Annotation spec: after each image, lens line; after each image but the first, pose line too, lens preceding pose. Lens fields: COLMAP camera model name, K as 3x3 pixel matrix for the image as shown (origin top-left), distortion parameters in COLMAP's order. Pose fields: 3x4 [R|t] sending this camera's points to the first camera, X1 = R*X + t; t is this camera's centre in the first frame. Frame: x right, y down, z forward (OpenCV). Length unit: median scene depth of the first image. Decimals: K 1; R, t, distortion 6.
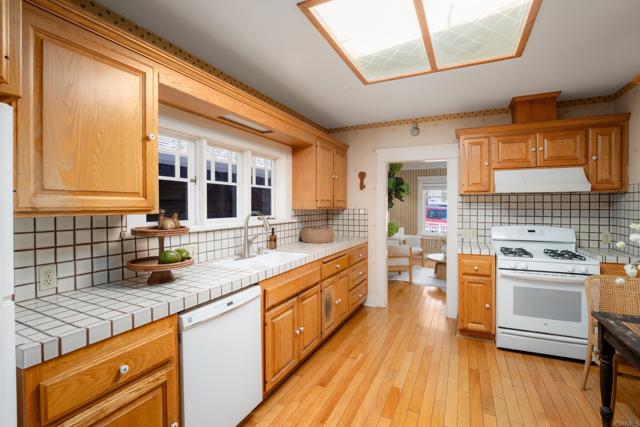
lens RADIAL K [[290.0, 0, 317.7], [0, 290.0, 210.8], [0, 0, 1]] dist [-0.009157, 0.001080]
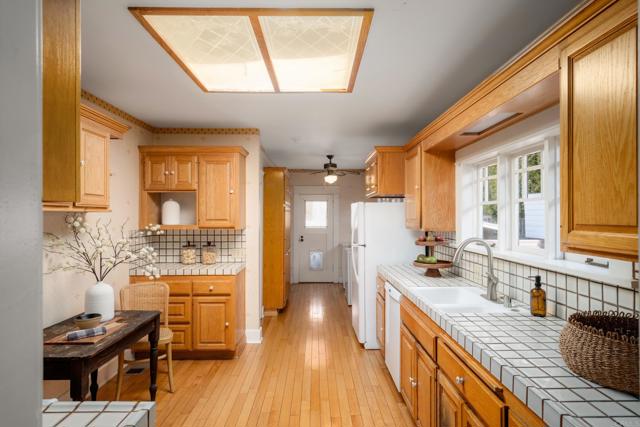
lens RADIAL K [[385.4, 0, 321.0], [0, 385.4, 213.4], [0, 0, 1]] dist [-0.004105, -0.000288]
pose [[-0.890693, 0.000953, -0.454605, 0.583332], [-0.003367, 0.999957, 0.008693, -0.064731], [0.454593, 0.009274, -0.890651, 1.624336]]
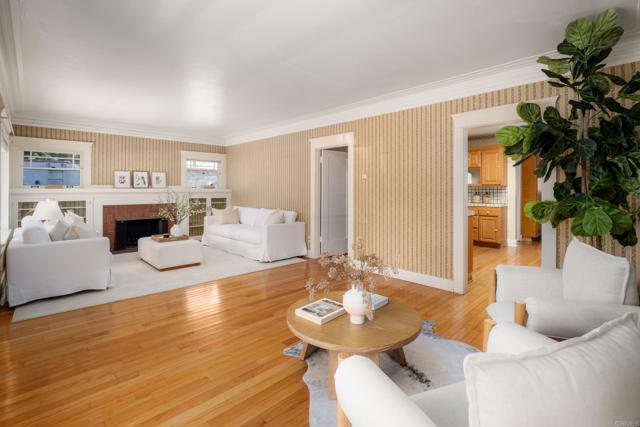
lens RADIAL K [[290.0, 0, 325.3], [0, 290.0, 195.5], [0, 0, 1]] dist [-0.009157, 0.001080]
pose [[-0.949264, -0.002401, 0.314471, 0.714041], [0.001111, 0.999939, 0.010988, 0.014621], [-0.314478, 0.010780, -0.949203, 2.304961]]
